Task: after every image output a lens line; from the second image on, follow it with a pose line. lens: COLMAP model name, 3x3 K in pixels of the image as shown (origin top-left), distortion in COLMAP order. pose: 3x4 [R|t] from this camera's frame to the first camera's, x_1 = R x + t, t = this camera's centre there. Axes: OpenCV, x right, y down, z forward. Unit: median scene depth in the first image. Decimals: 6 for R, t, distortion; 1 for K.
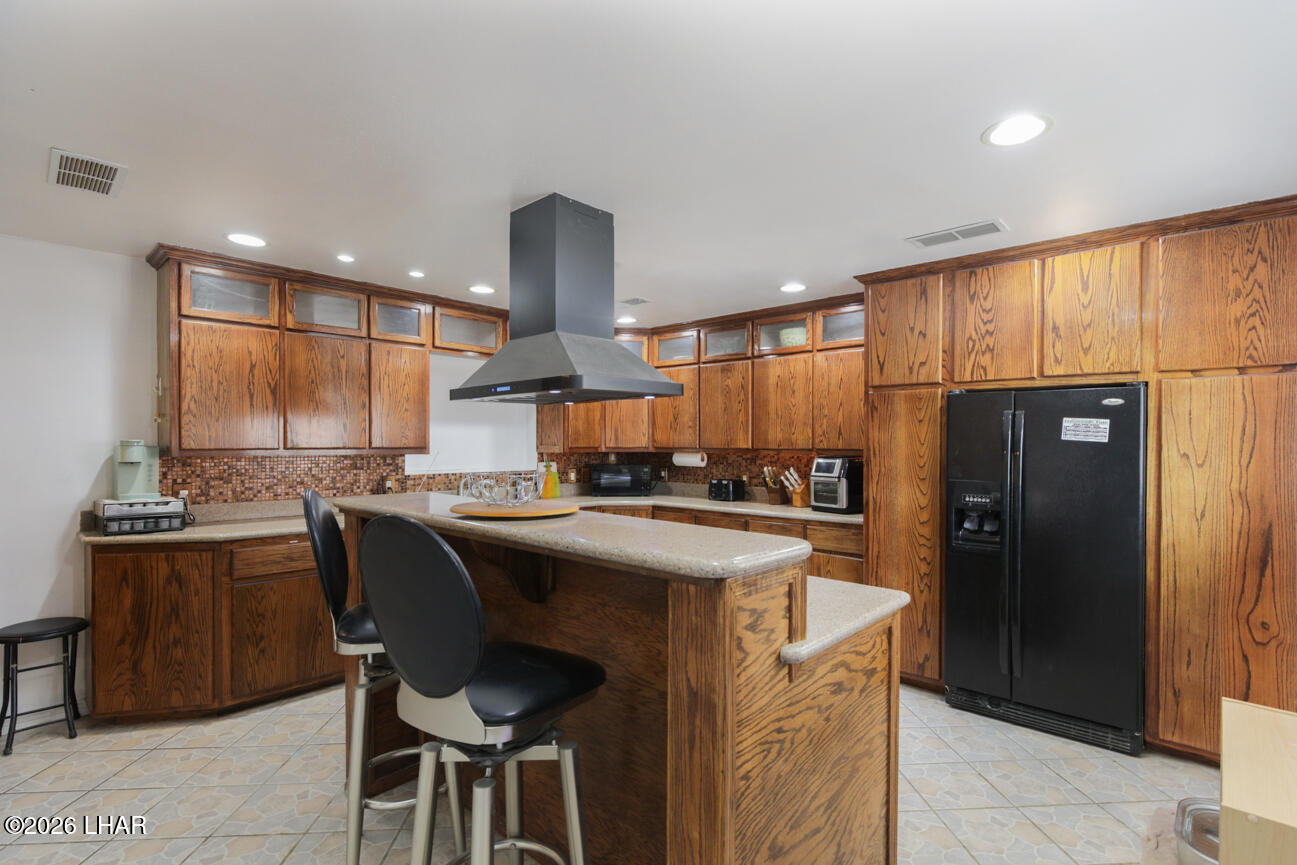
lens RADIAL K [[619.4, 0, 649.1], [0, 619.4, 448.3], [0, 0, 1]] dist [-0.000092, -0.000009]
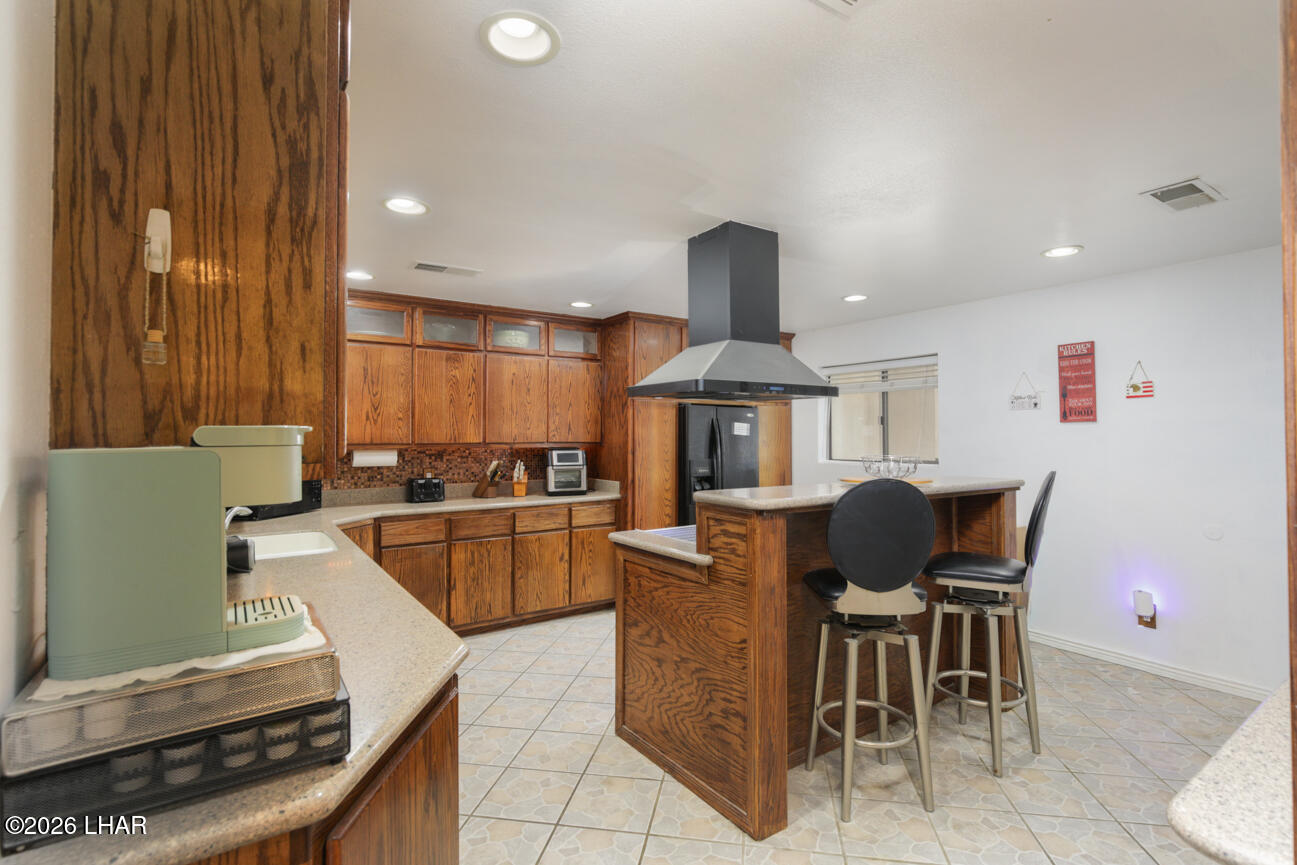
lens RADIAL K [[605.5, 0, 648.5], [0, 605.5, 432.5], [0, 0, 1]] dist [-0.000040, 0.000002]
pose [[0.214062, 0.001708, 0.976819, -0.749727], [0.012778, 0.999908, -0.004548, -0.009170], [-0.976737, 0.013455, 0.214020, 0.556314]]
